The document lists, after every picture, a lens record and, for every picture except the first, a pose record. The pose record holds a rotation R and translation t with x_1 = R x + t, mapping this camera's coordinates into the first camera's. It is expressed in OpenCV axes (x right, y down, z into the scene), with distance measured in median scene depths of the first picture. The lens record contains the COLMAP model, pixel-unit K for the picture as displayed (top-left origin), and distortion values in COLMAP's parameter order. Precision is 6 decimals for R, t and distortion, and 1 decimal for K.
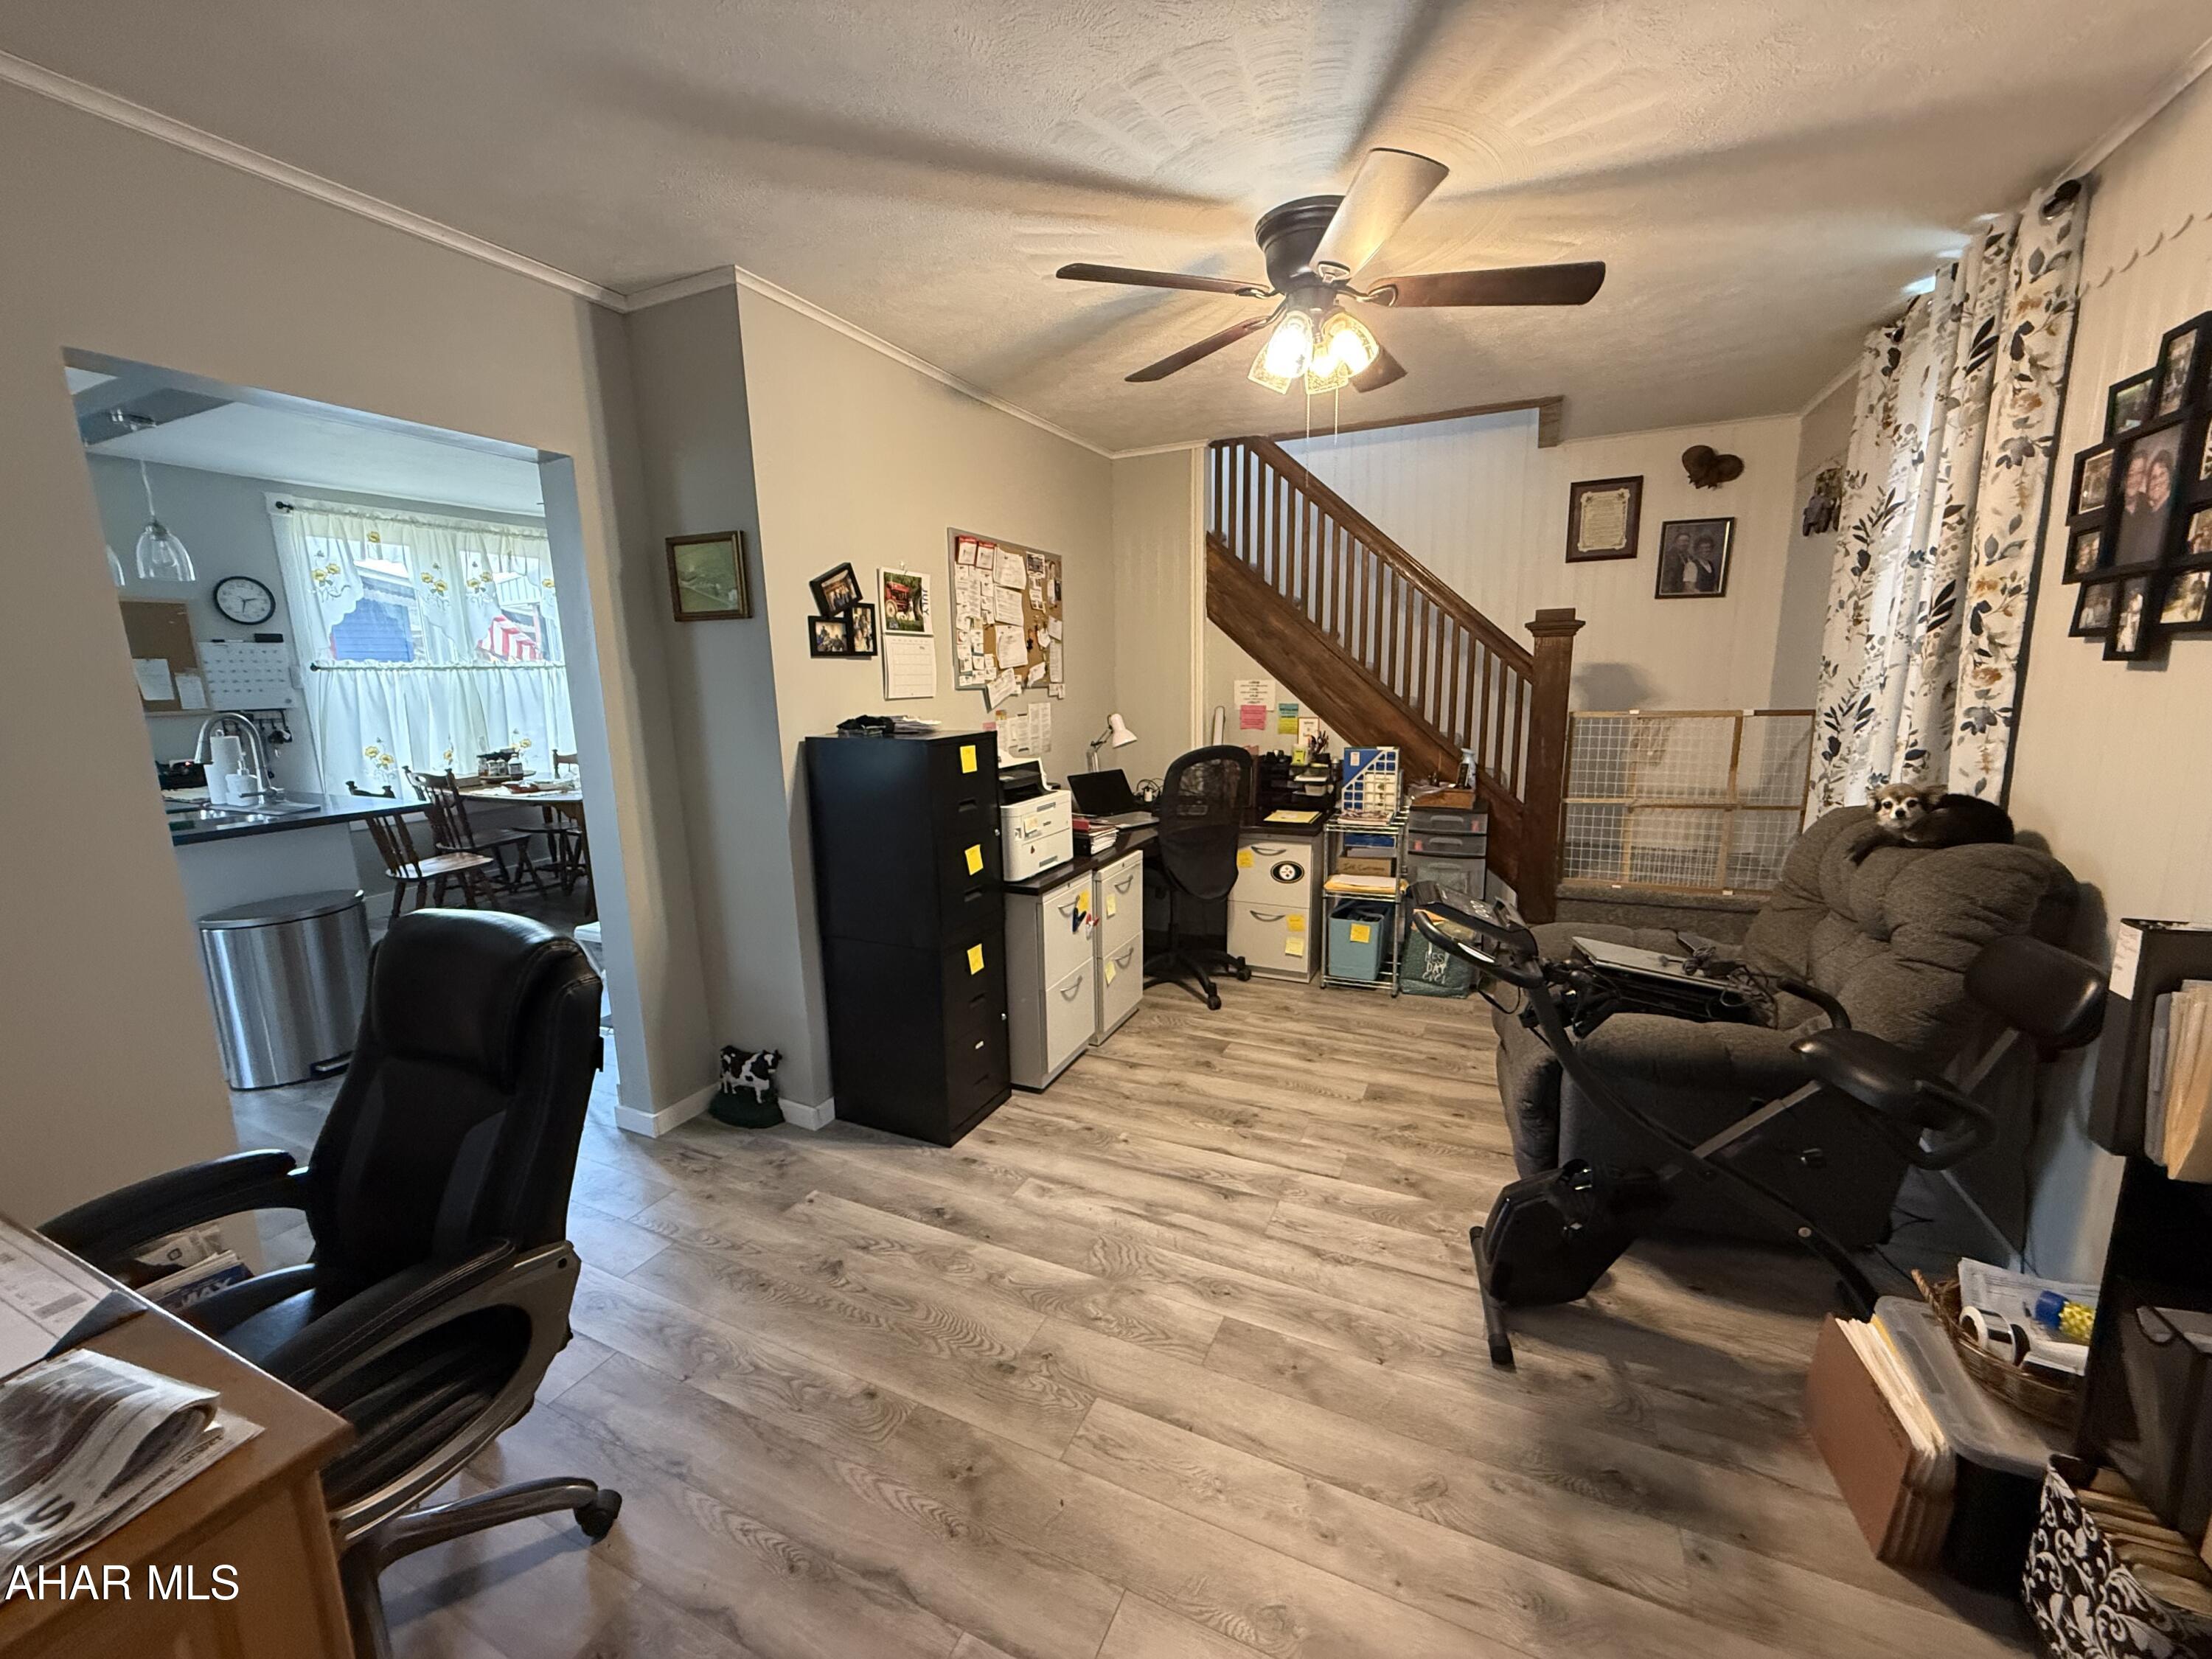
lens RADIAL K [[880.3, 0, 1110.1], [0, 880.3, 829.5], [0, 0, 1]] dist [-0.000488, 0.000606]
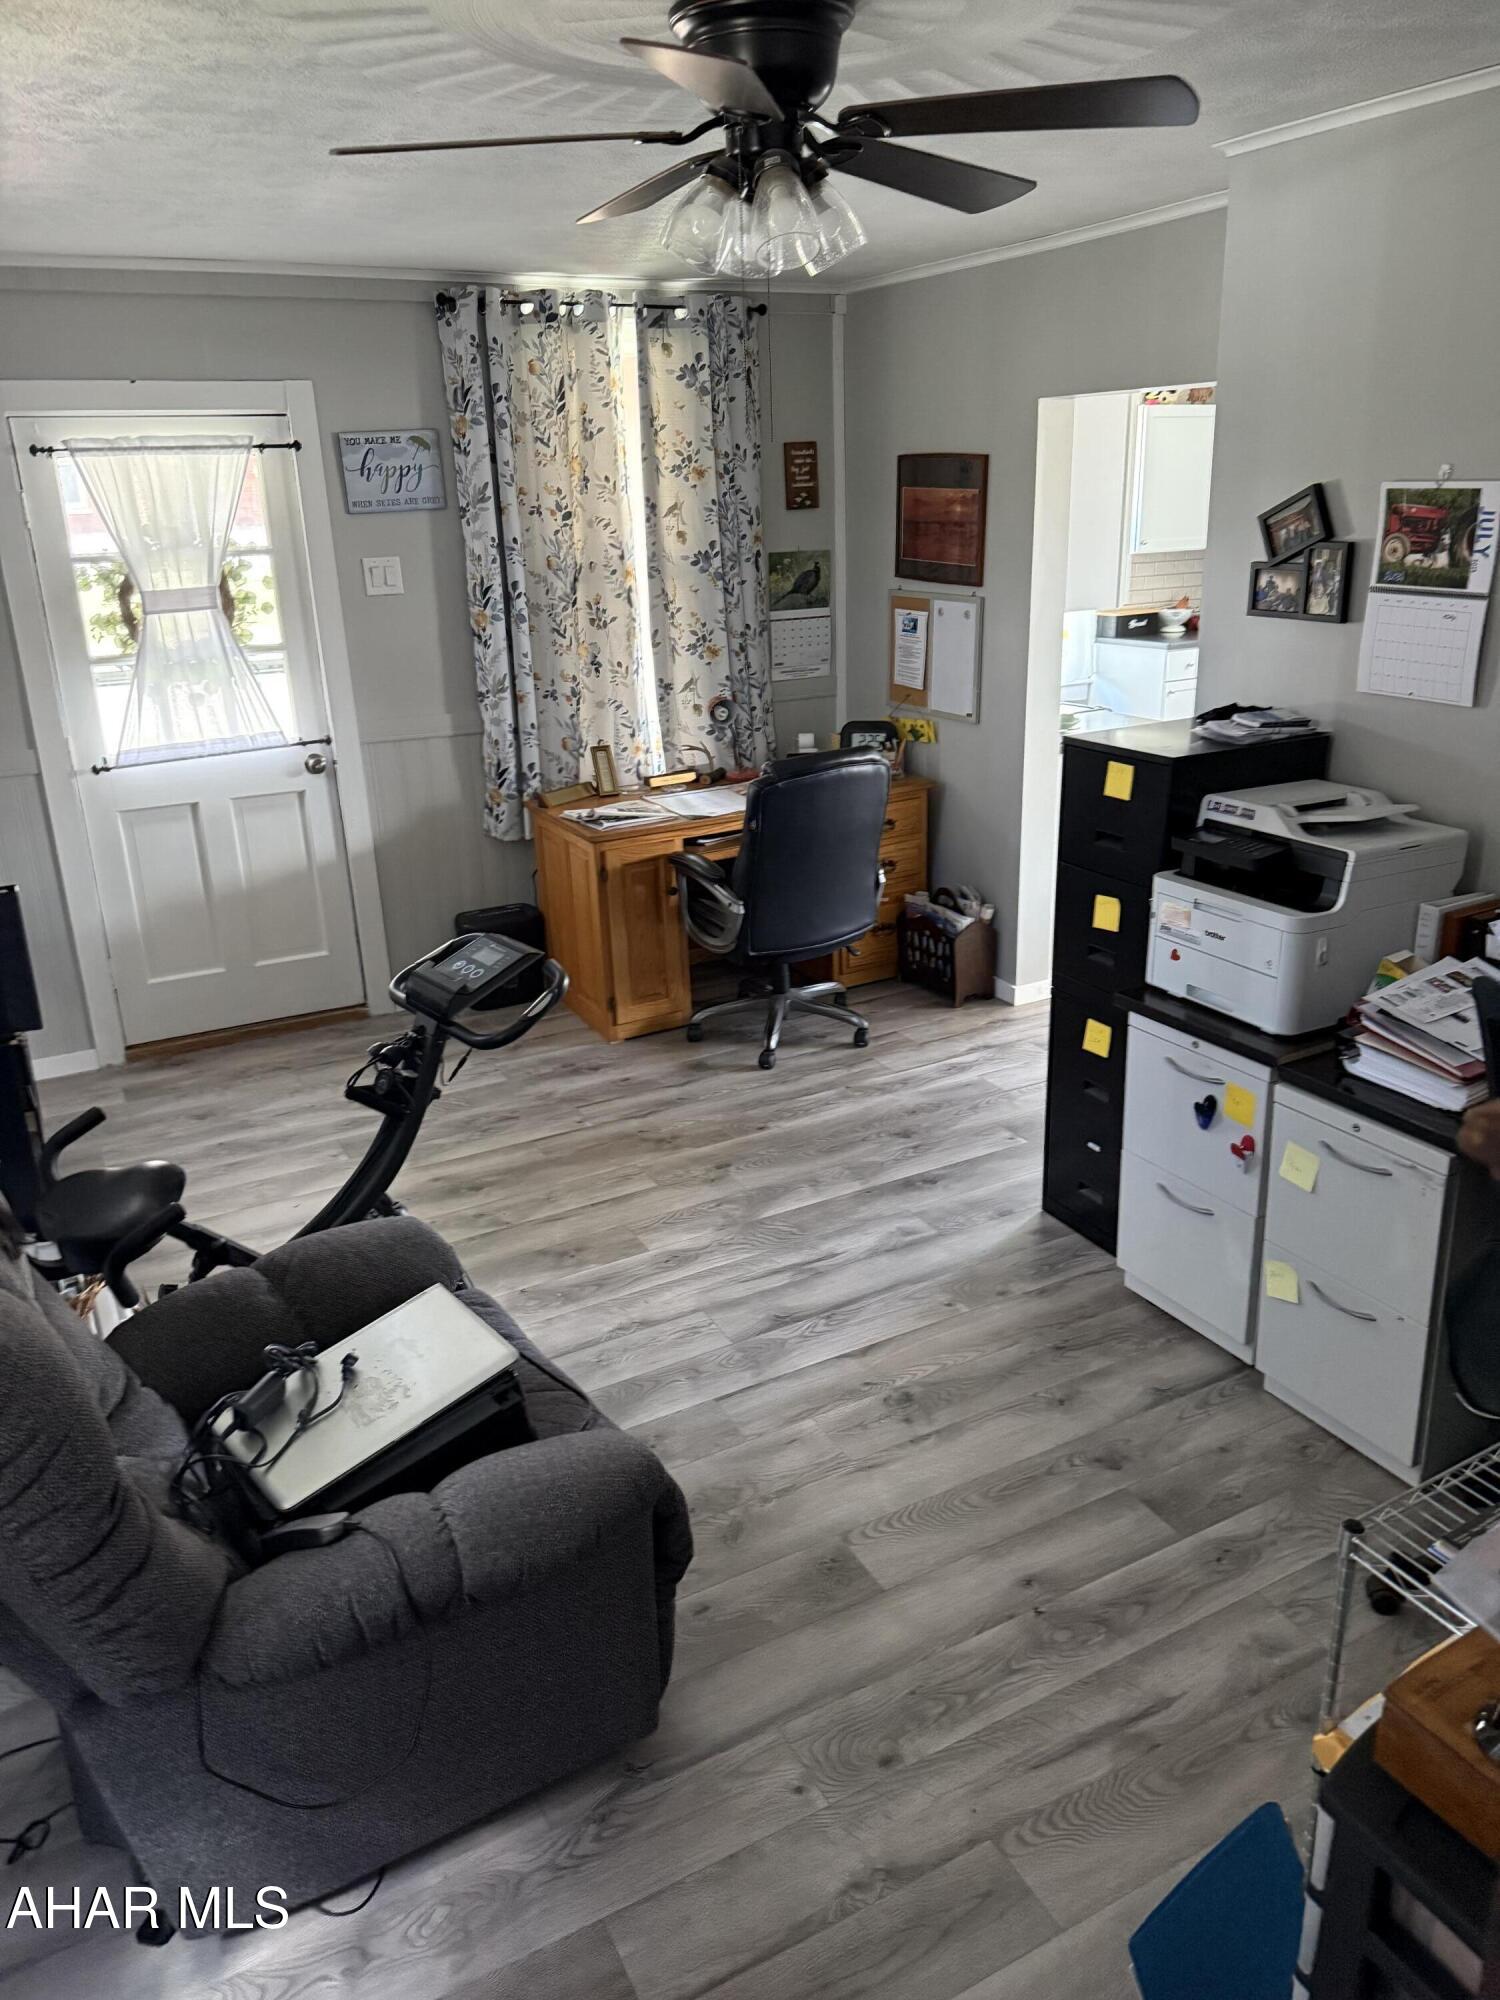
lens RADIAL K [[1388.8, 0, 741.1], [0, 1388.8, 975.6], [0, 0, 1]] dist [0.128547, -0.224466]
pose [[-0.603468, 0.299991, -0.738804, 0.913458], [-0.099830, 0.890817, 0.443260, -0.408288], [0.791113, 0.341248, -0.507632, 1.344034]]
